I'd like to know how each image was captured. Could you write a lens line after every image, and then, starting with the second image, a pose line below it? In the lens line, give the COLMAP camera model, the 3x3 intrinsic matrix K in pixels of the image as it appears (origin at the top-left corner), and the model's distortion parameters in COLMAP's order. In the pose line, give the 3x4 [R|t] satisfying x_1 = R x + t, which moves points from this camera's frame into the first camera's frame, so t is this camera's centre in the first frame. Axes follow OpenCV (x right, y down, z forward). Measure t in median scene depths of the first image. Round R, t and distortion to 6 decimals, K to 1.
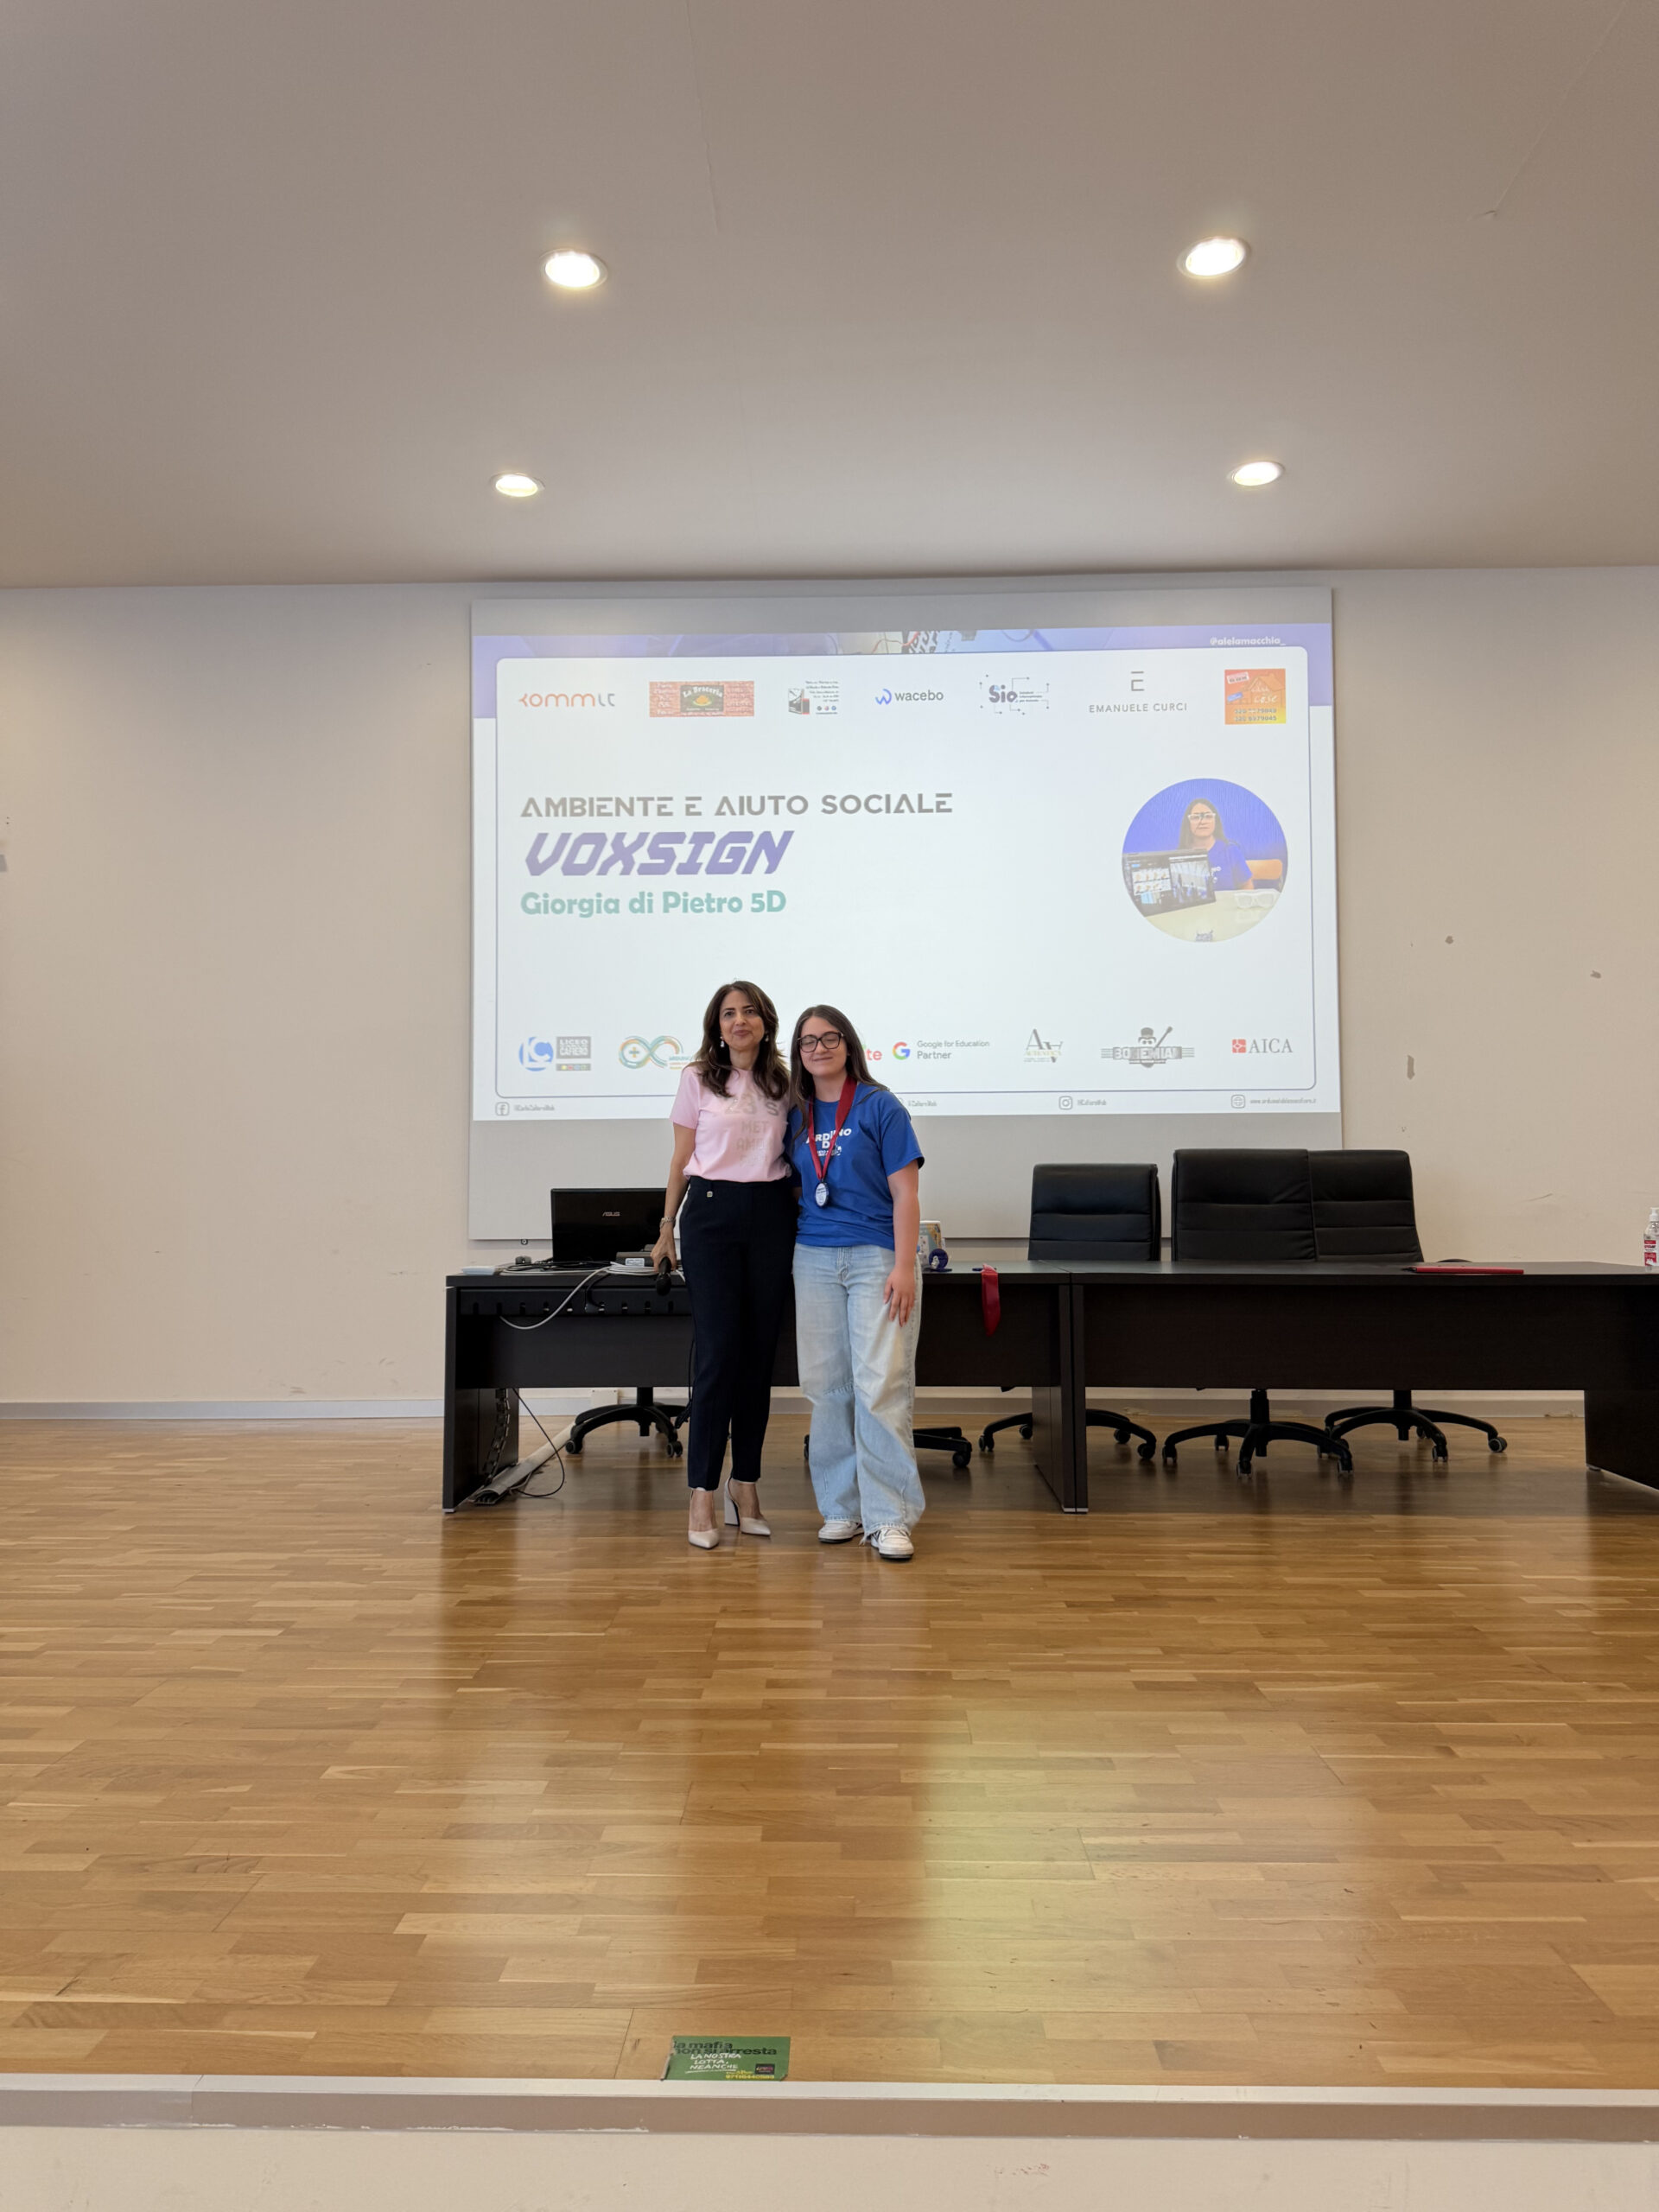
lens RADIAL K [[1551.2, 0, 799.6], [0, 1551.2, 1114.3], [0, 0, 1]] dist [0.025897, -0.065309]
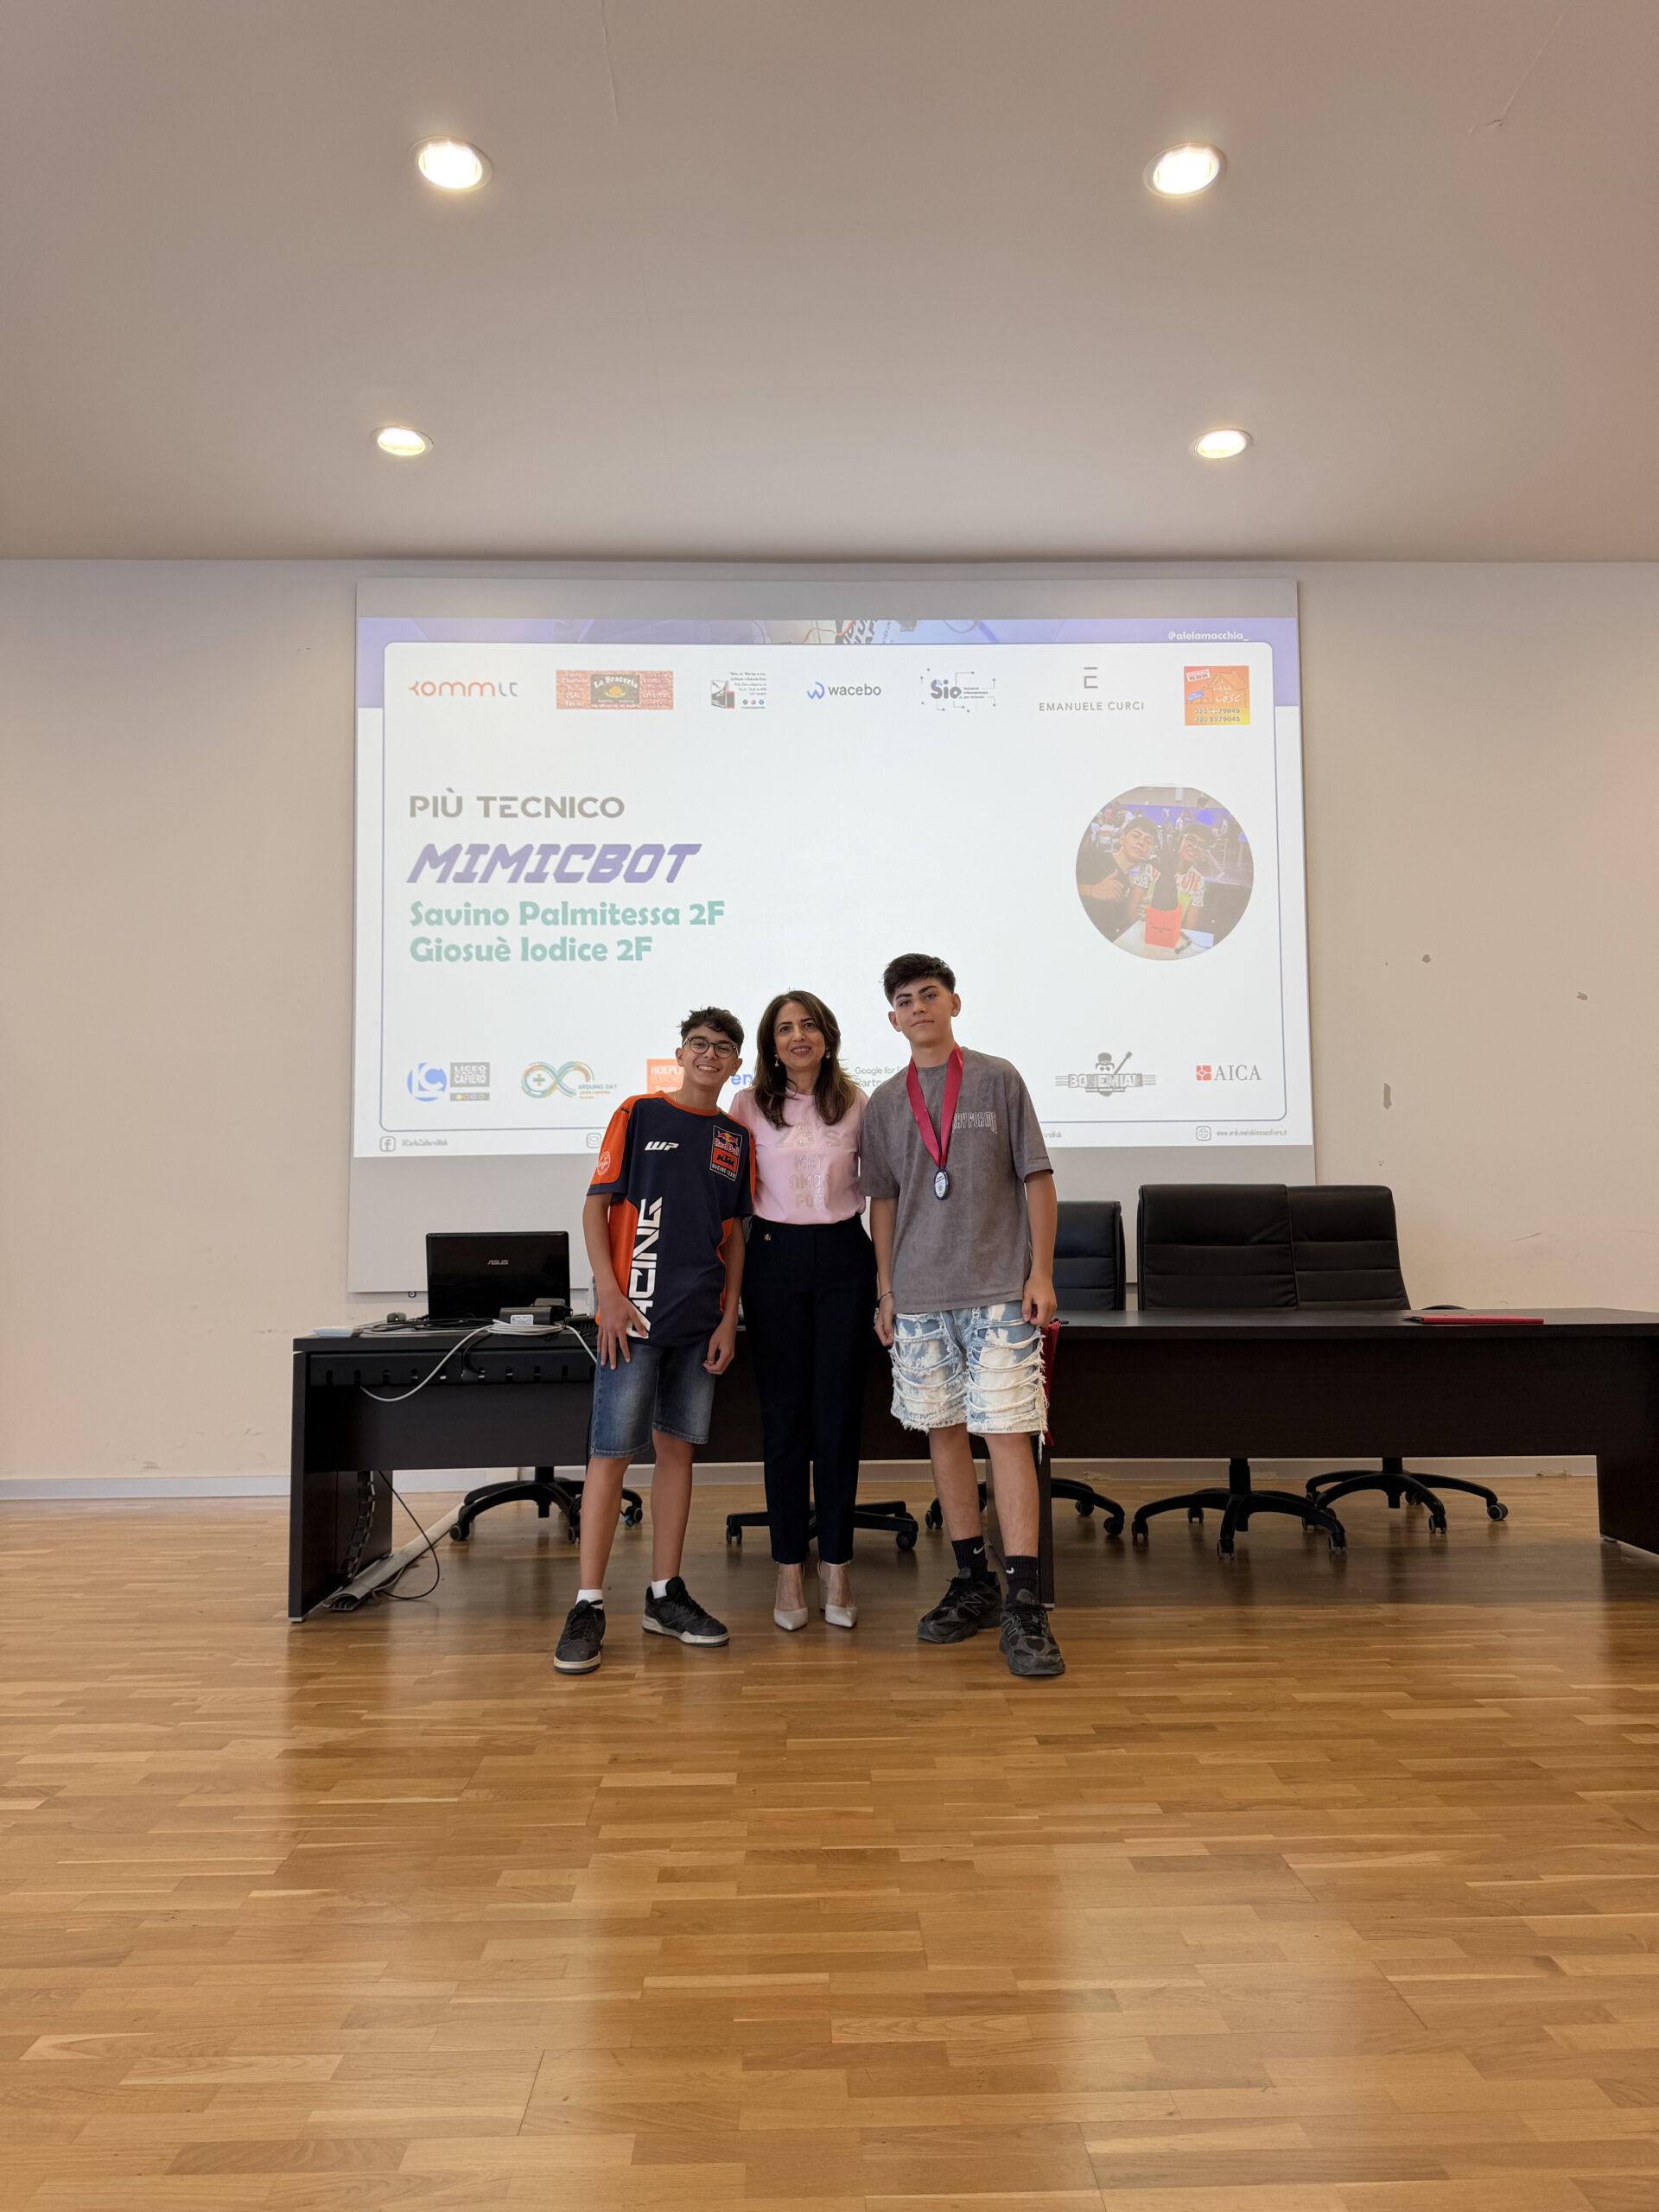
lens RADIAL K [[1552.9, 0, 819.4], [0, 1552.9, 1107.6], [0, 0, 1]] dist [0.003080, -0.013326]
pose [[0.998614, -0.001170, 0.052614, 0.009752], [0.002892, 0.999462, -0.032667, 0.006730], [-0.052547, 0.032773, 0.998080, 0.118968]]
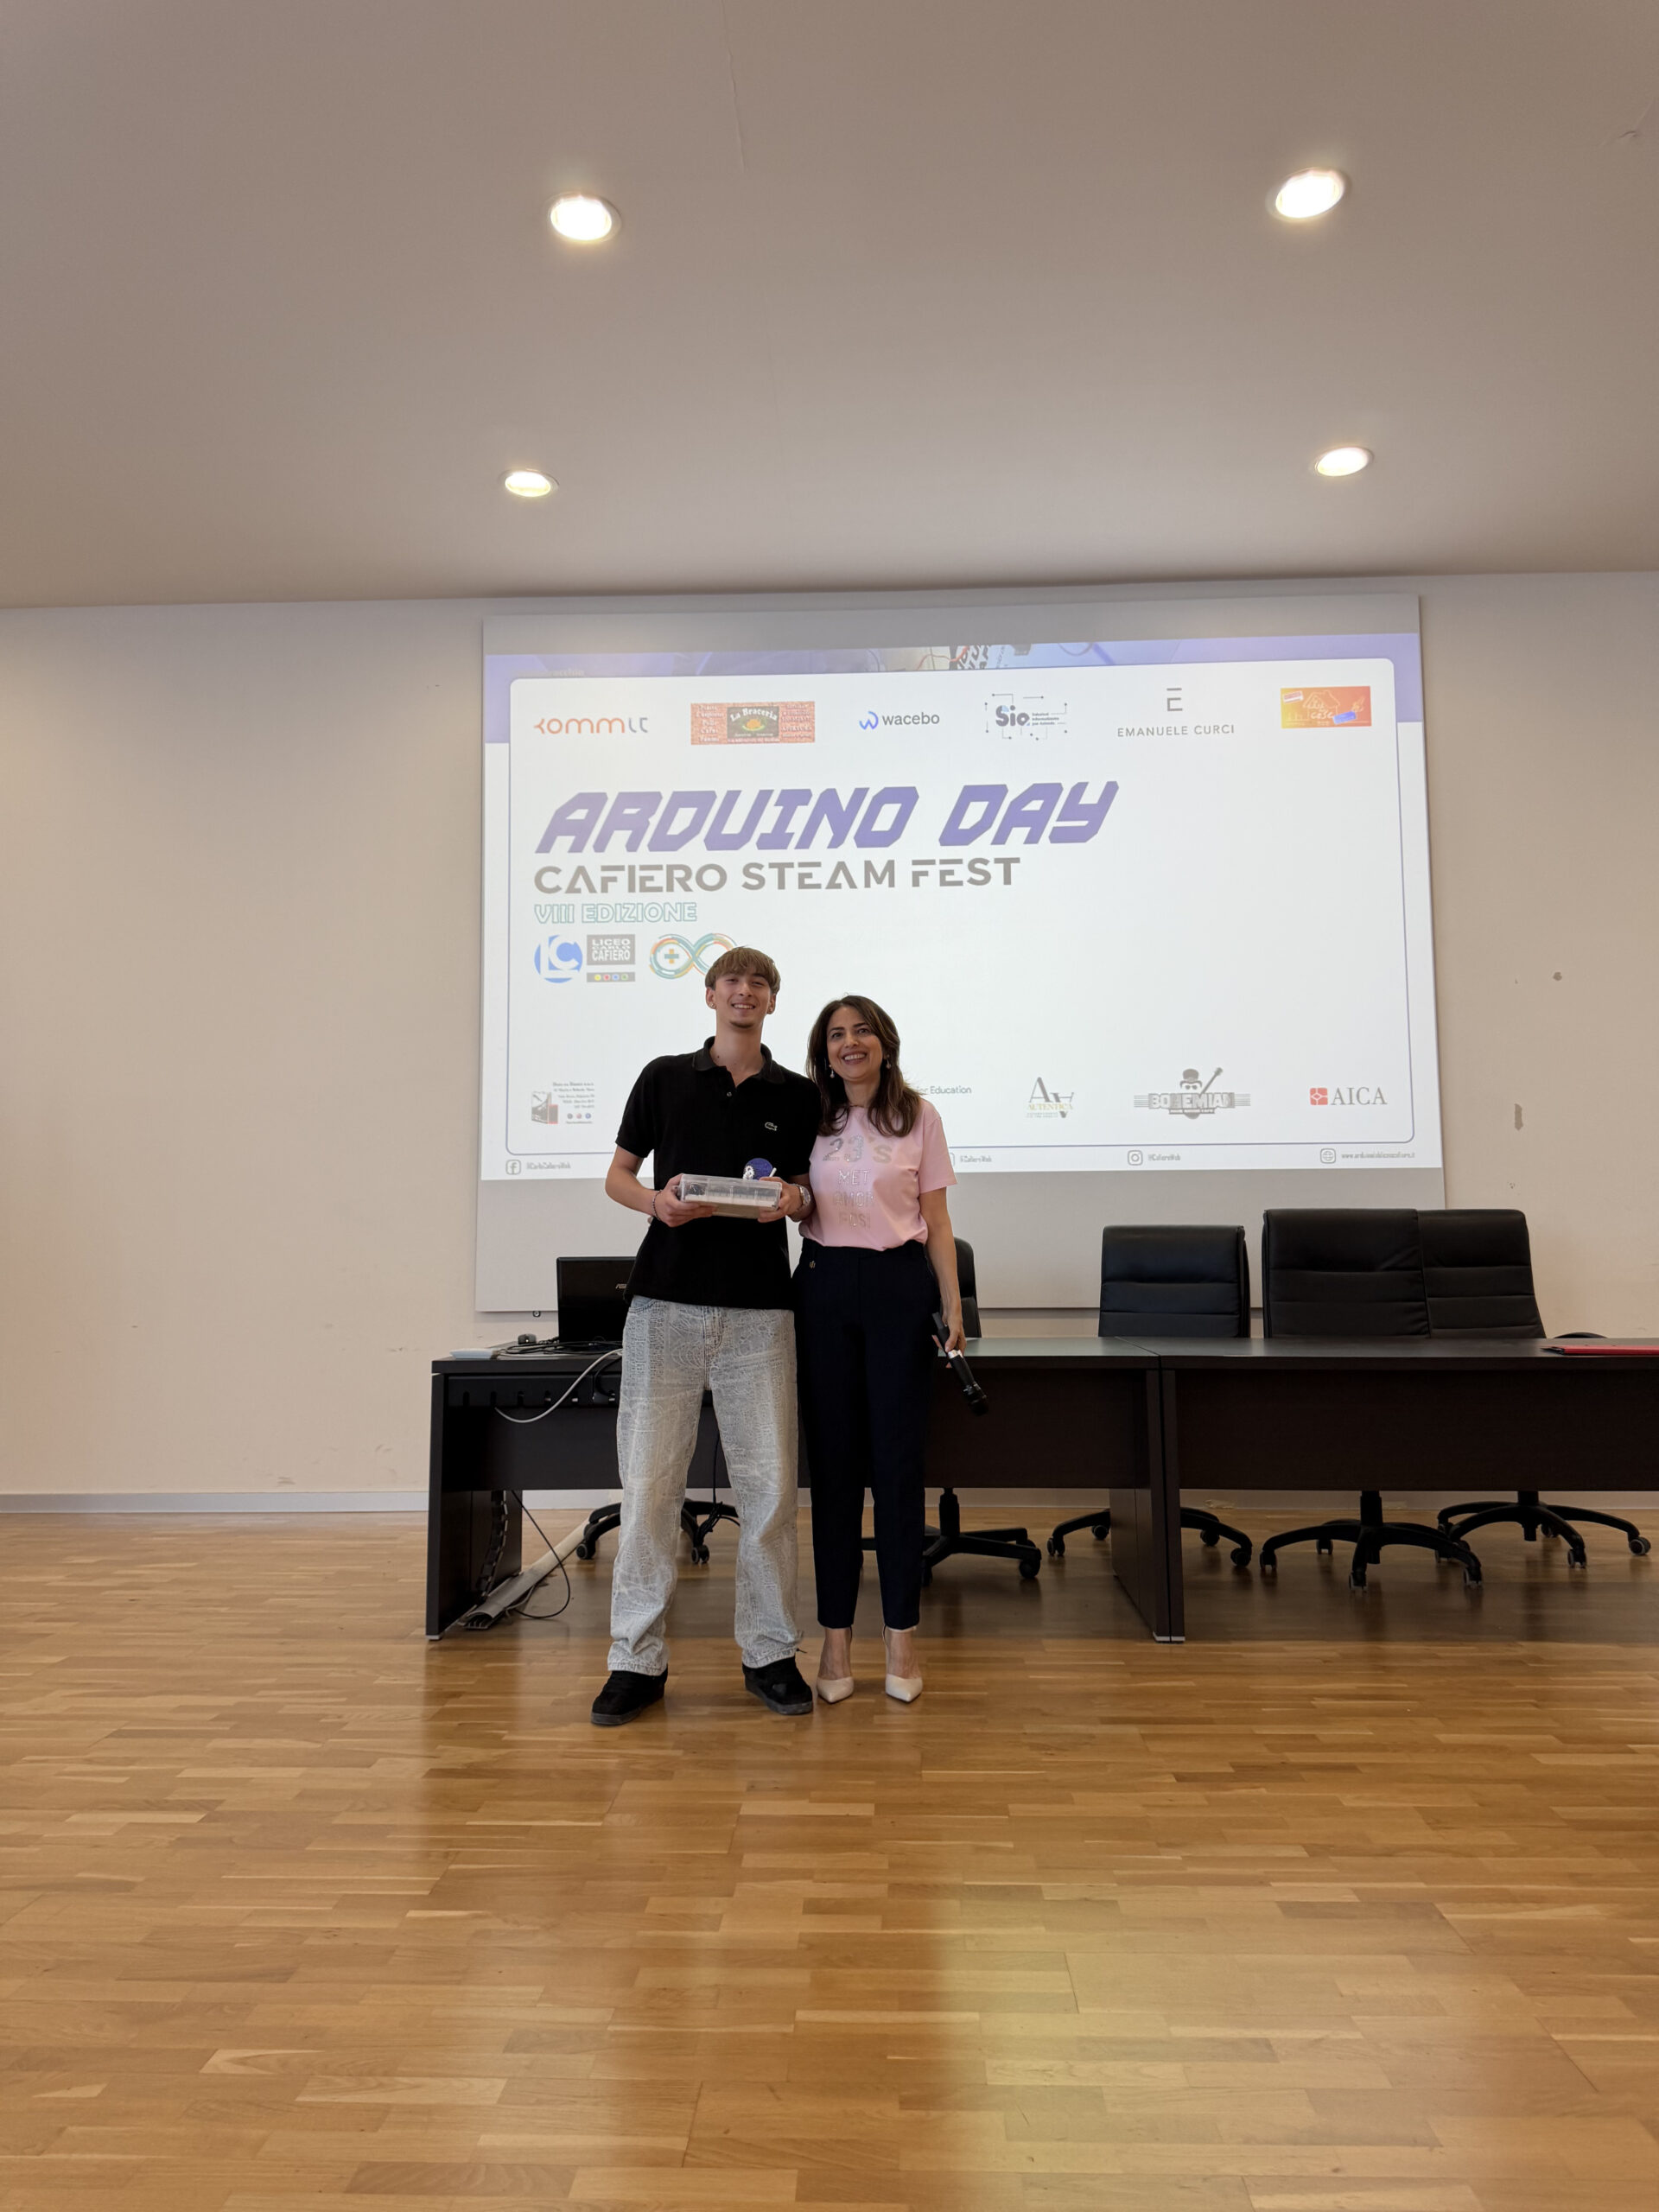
lens RADIAL K [[1549.0, 0, 818.6], [0, 1549.0, 1101.3], [0, 0, 1]] dist [0.008042, -0.017930]
pose [[0.999907, -0.004447, -0.012905, -0.001270], [0.003851, 0.998942, -0.045822, 0.000303], [0.013096, 0.045768, 0.998866, 0.114684]]
